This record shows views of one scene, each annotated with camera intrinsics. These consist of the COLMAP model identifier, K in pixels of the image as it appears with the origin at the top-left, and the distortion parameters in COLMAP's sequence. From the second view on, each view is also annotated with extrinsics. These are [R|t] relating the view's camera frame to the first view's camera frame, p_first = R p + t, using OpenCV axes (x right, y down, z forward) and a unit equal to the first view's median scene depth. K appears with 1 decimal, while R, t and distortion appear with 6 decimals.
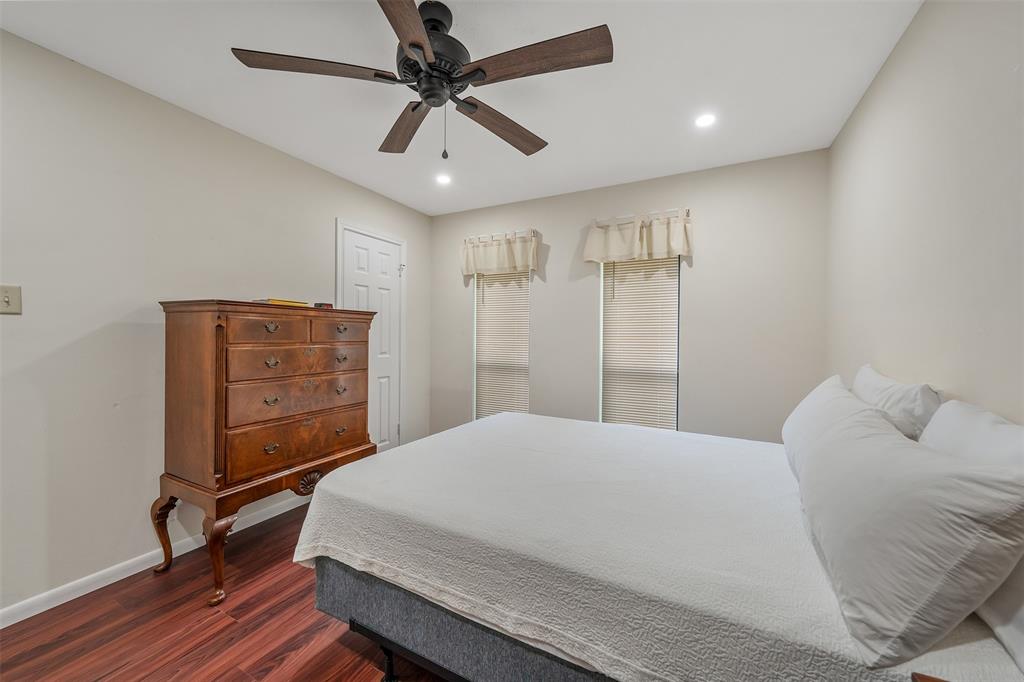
lens RADIAL K [[380.4, 0, 510.4], [0, 380.4, 344.1], [0, 0, 1]] dist [-0.001802, 0.000045]
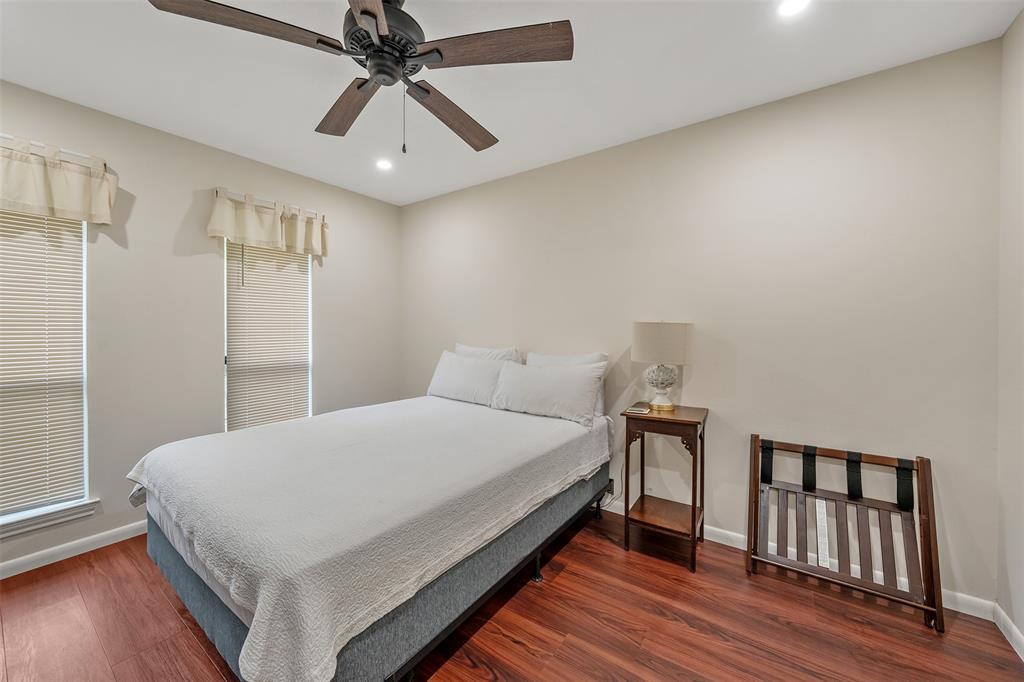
lens RADIAL K [[380.4, 0, 511.8], [0, 380.4, 330.7], [0, 0, 1]] dist [-0.001802, 0.000045]
pose [[0.140789, -0.014005, 0.989941, -0.529565], [0.028023, 0.999556, 0.010155, -0.008109], [-0.989643, 0.026312, 0.141118, 0.274218]]
